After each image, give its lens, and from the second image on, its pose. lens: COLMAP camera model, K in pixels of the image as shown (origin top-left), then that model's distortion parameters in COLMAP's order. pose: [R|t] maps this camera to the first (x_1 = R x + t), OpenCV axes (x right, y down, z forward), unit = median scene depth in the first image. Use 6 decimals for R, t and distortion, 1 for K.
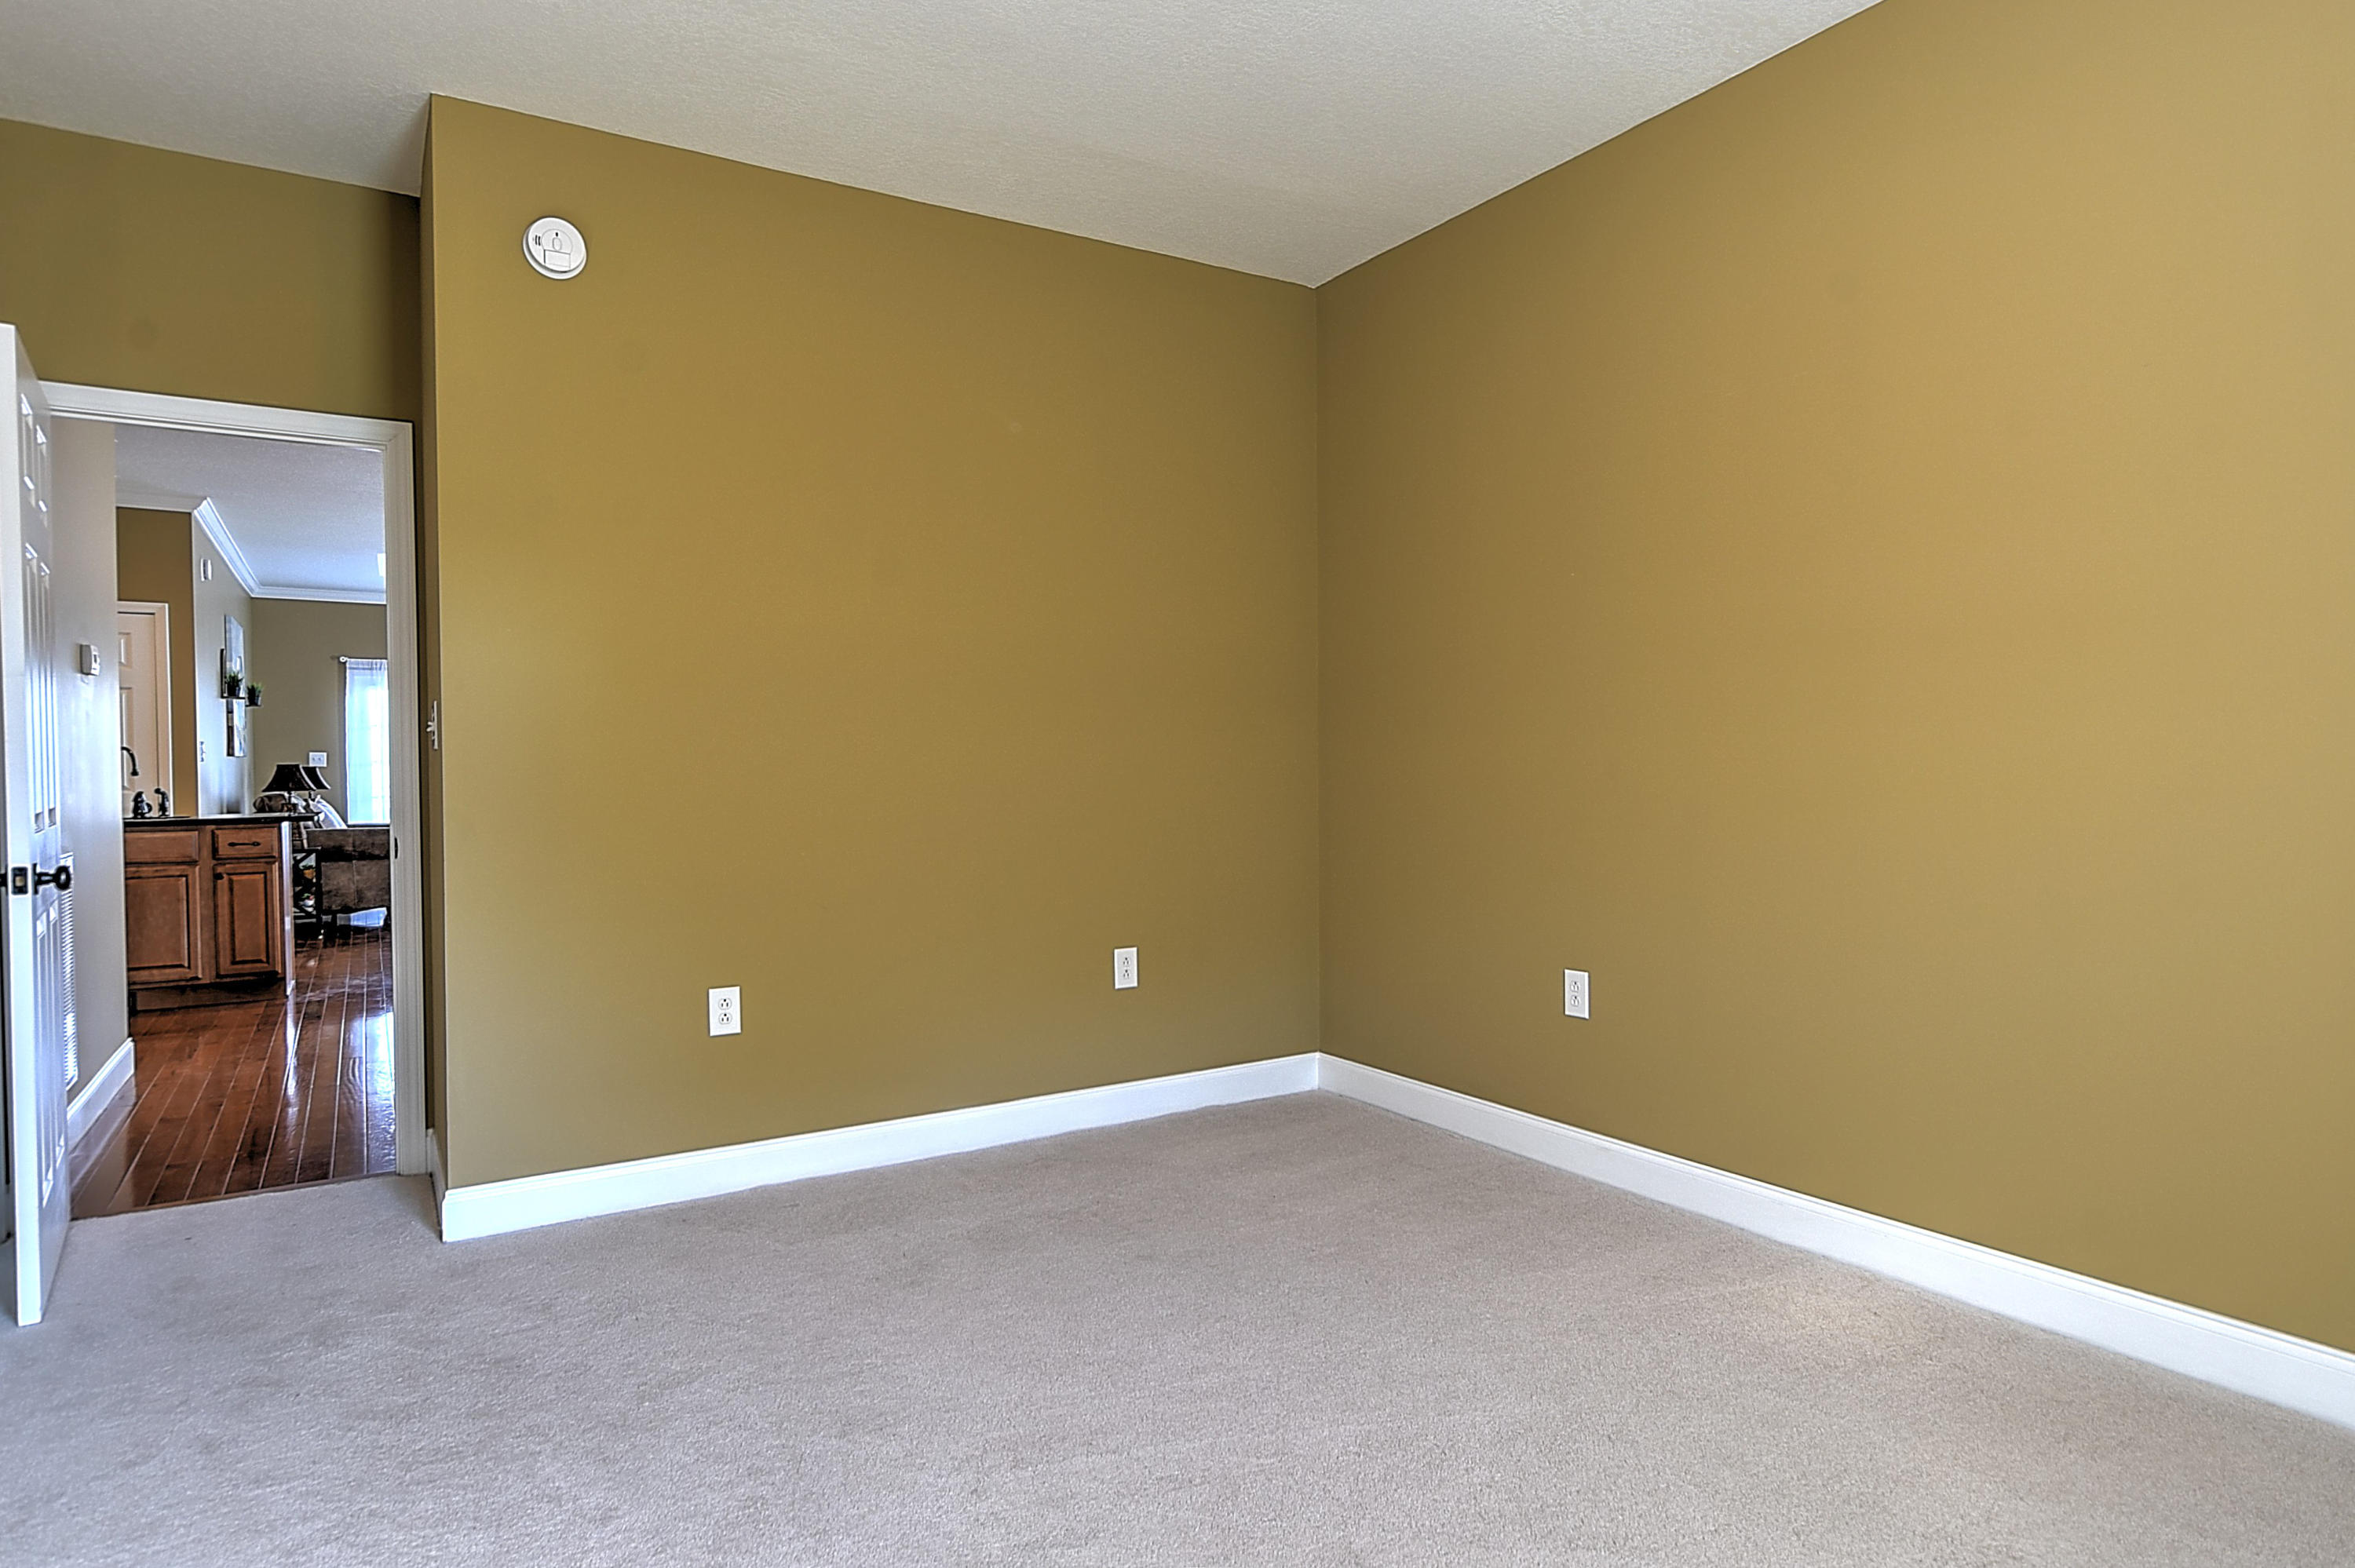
lens RADIAL K [[1313.0, 0, 1166.8], [0, 1313.0, 784.7], [0, 0, 1]] dist [-0.003871, 0.002386]
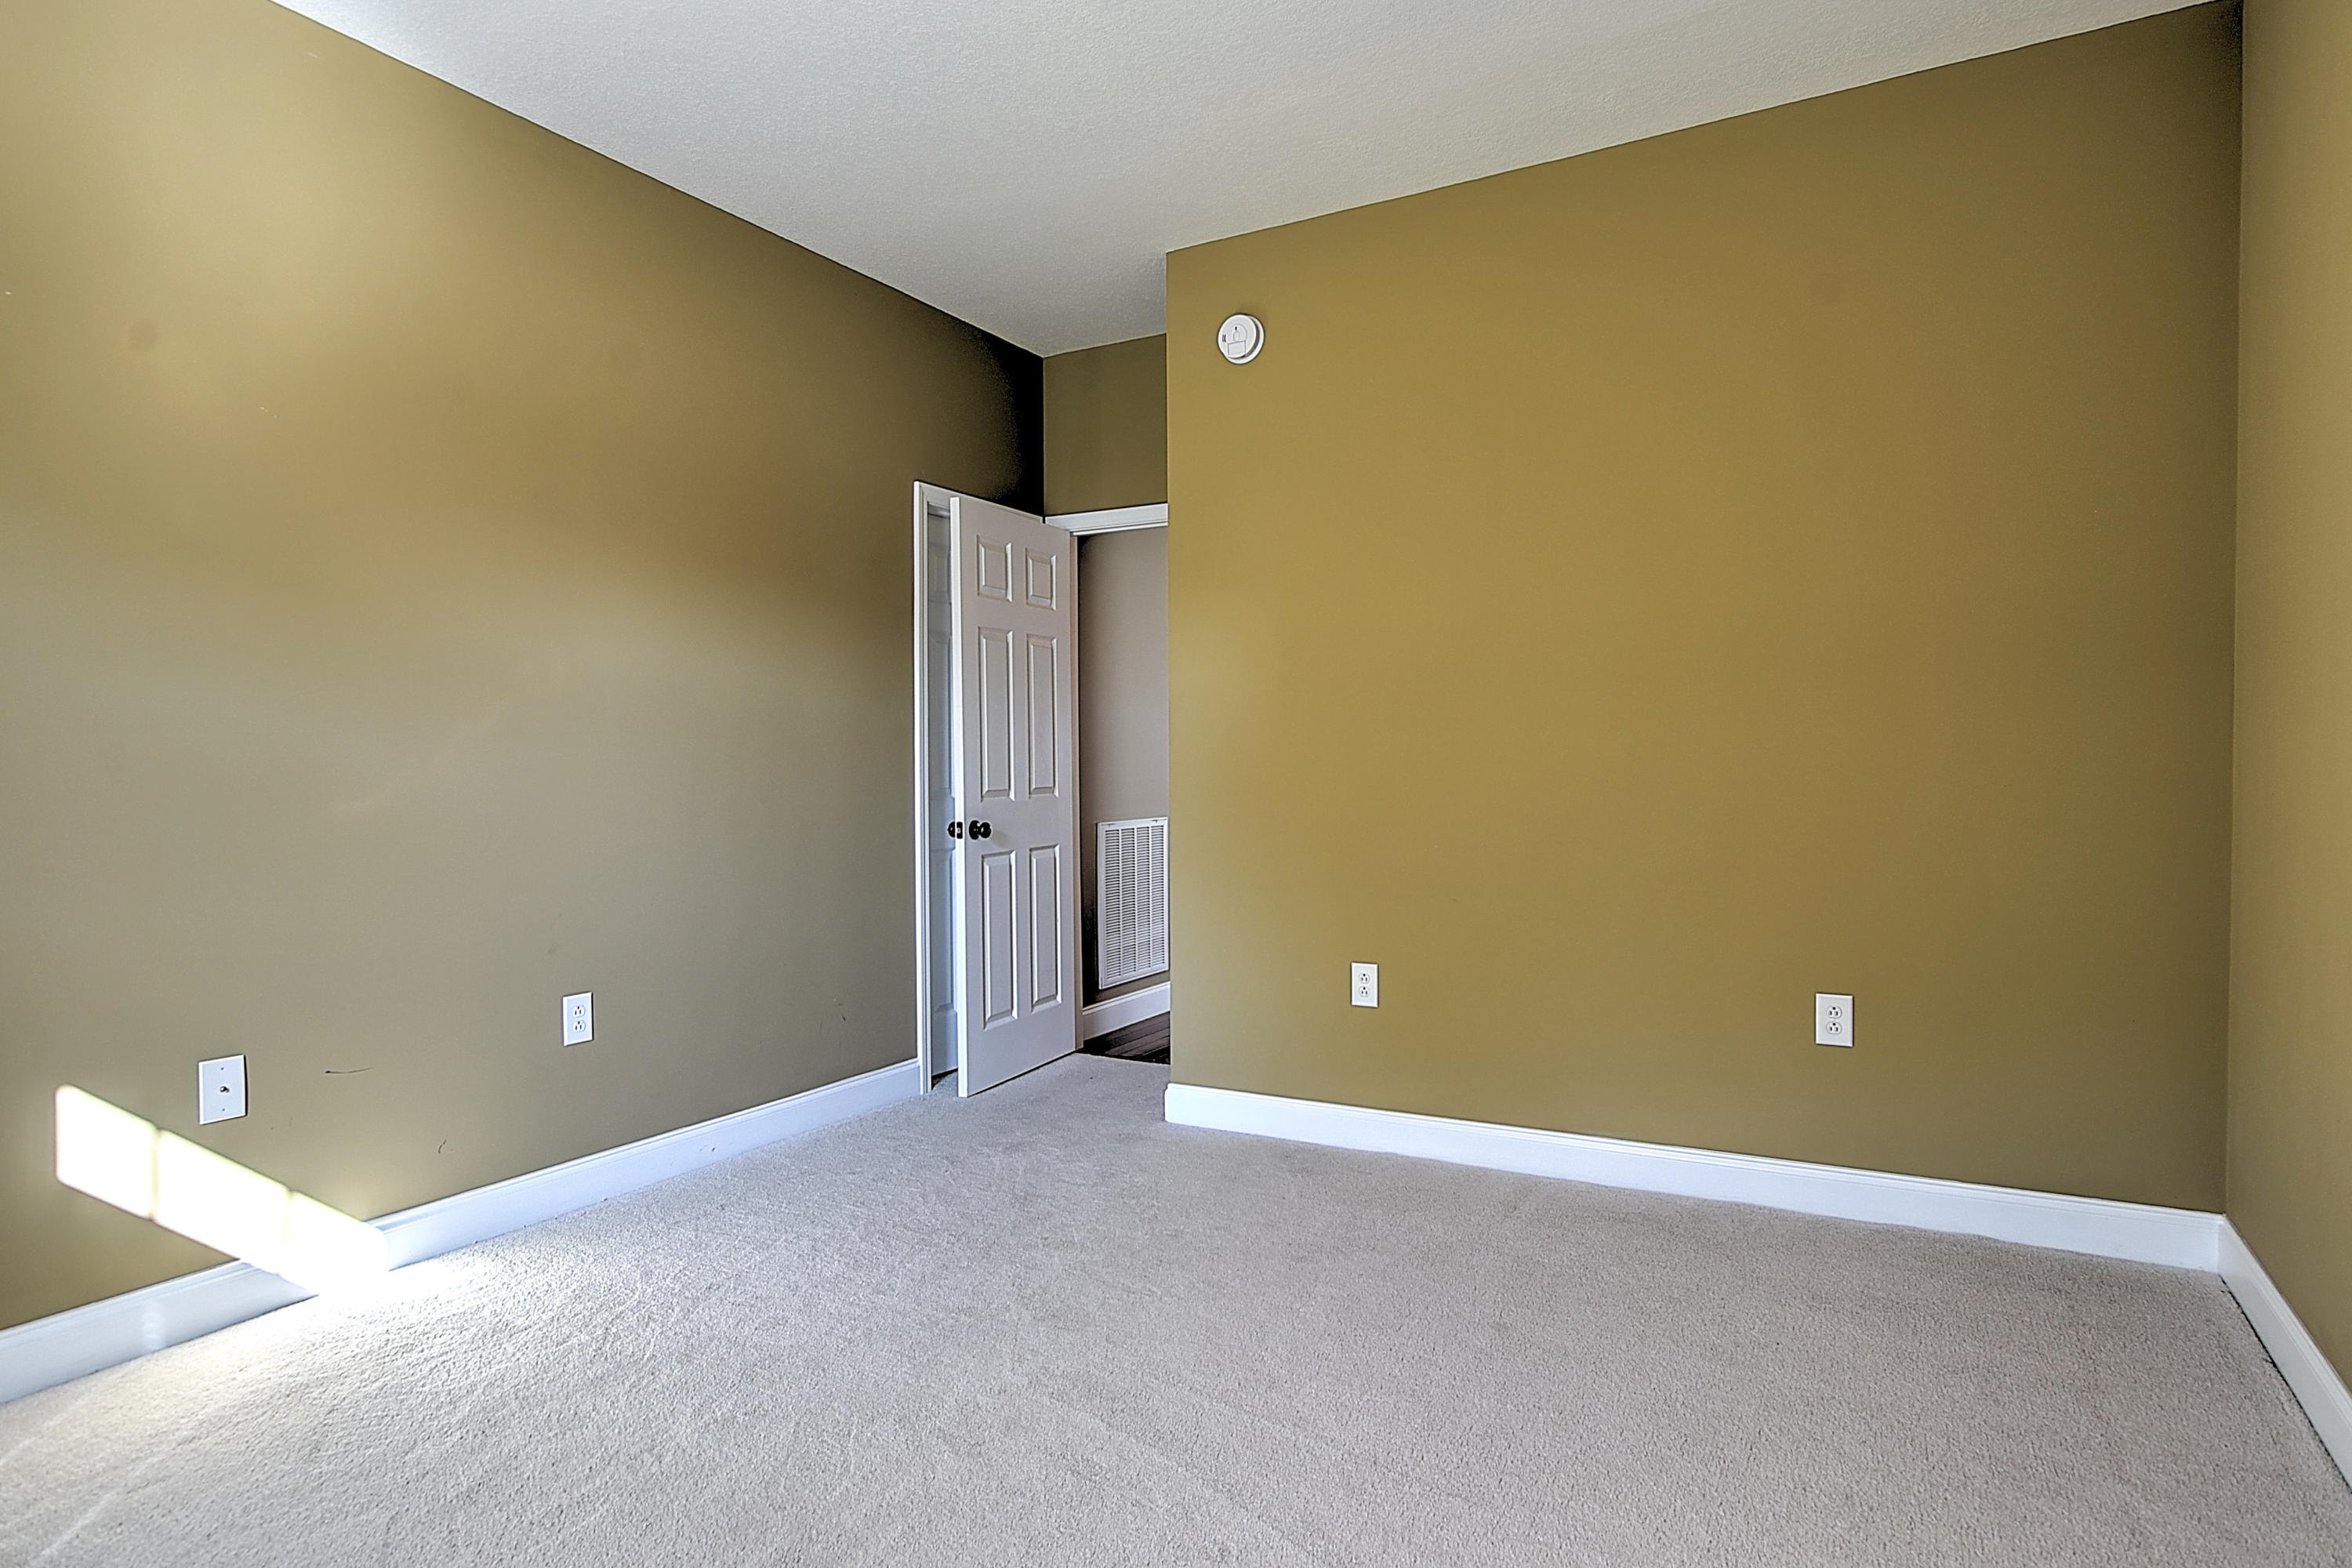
lens RADIAL K [[1311.5, 0, 1162.4], [0, 1311.5, 779.9], [0, 0, 1]] dist [-0.003871, 0.002386]
pose [[0.479091, 0.018193, -0.877577, 0.646996], [-0.008561, 0.999834, 0.016054, -0.017992], [0.877724, -0.000178, 0.479167, 0.388039]]
